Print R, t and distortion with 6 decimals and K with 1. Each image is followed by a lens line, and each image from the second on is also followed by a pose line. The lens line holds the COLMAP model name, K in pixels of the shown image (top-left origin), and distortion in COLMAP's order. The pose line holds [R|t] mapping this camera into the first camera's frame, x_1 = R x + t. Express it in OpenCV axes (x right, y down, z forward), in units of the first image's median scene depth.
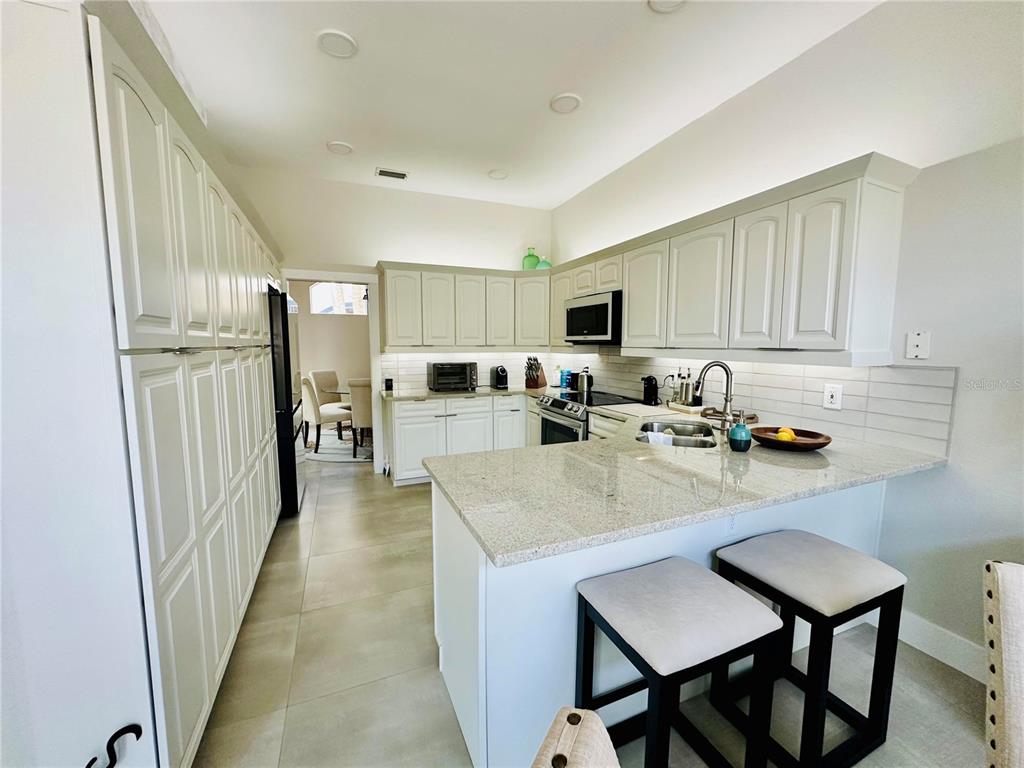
lens RADIAL K [[409.0, 0, 512.0], [0, 409.0, 384.0], [0, 0, 1]] dist [-0.000464, 0.000068]
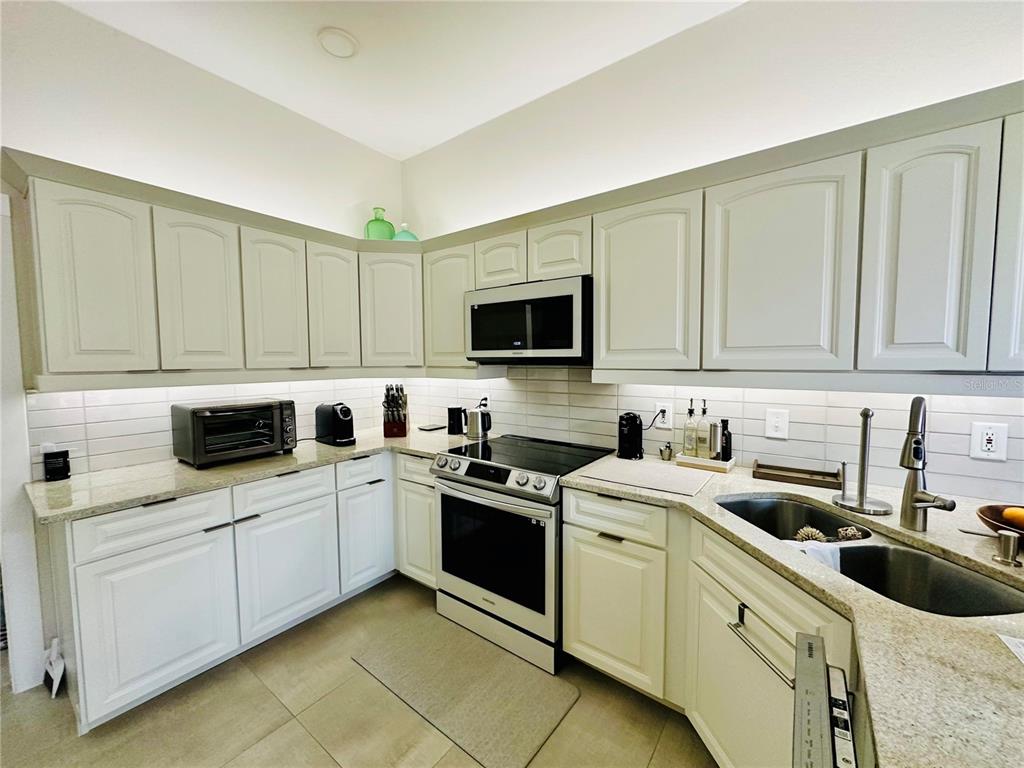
lens RADIAL K [[408.4, 0, 512.0], [0, 408.4, 384.0], [0, 0, 1]] dist [-0.002084, 0.000308]
pose [[0.861545, -0.036819, 0.506345, -0.118980], [0.056961, 0.998080, -0.024343, -0.049095], [-0.504476, 0.049814, 0.861987, 0.444419]]
